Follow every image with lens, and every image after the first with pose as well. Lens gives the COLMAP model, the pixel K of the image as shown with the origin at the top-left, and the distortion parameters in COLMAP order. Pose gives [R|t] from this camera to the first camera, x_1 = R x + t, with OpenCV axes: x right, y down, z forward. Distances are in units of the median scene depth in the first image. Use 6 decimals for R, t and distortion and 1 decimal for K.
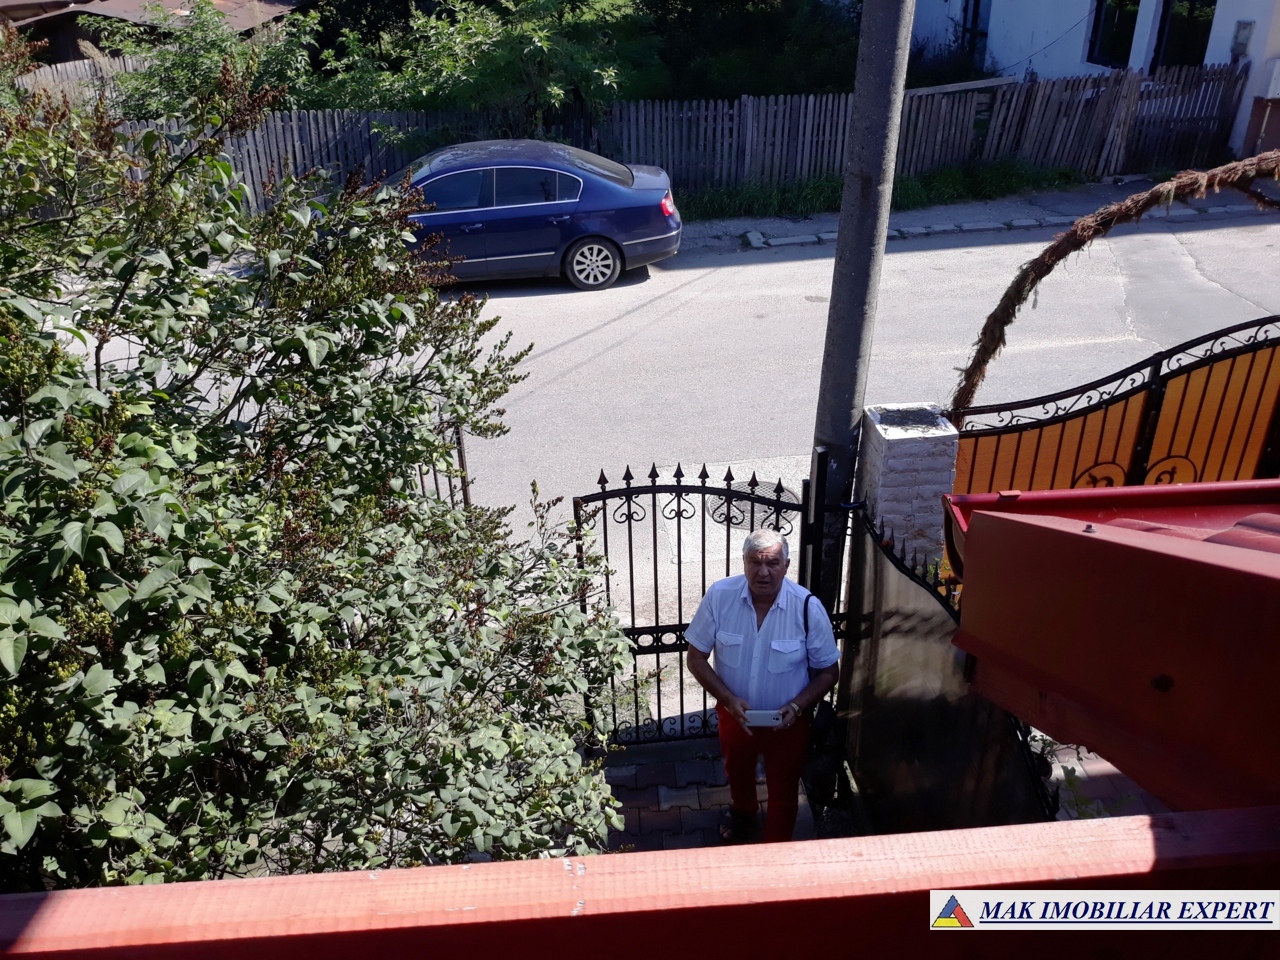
lens RADIAL K [[1049.1, 0, 640.0], [0, 1049.1, 480.0], [0, 0, 1]] dist [0.144979, -0.003161]
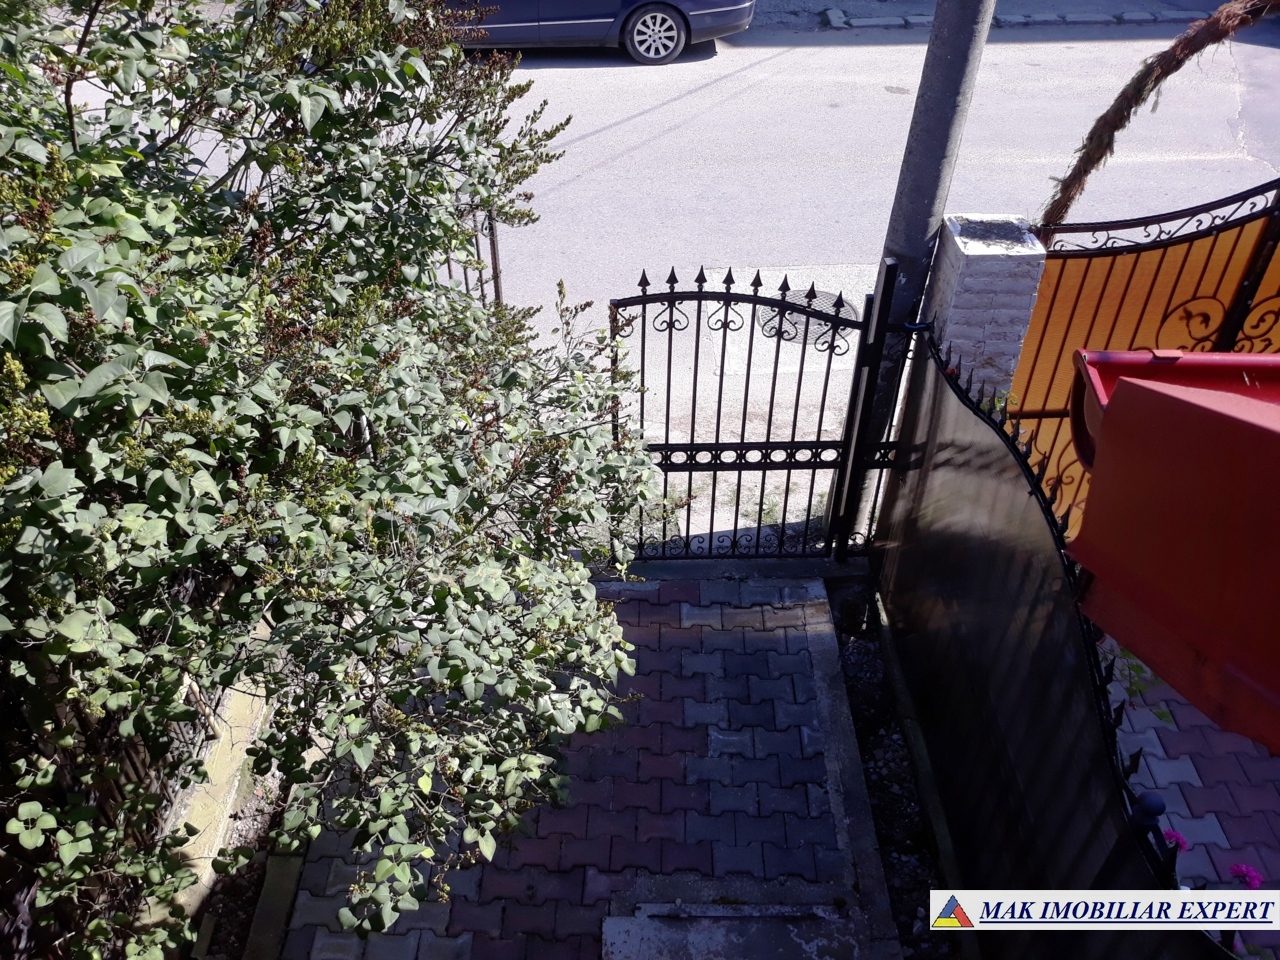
lens RADIAL K [[1045.3, 0, 640.0], [0, 1045.3, 480.0], [0, 0, 1]] dist [0.016826, -0.017224]
pose [[0.996796, 0.071014, -0.036813, 0.007995], [-0.062597, 0.979063, 0.193692, -0.008574], [0.049797, -0.190767, 0.980371, 0.114273]]
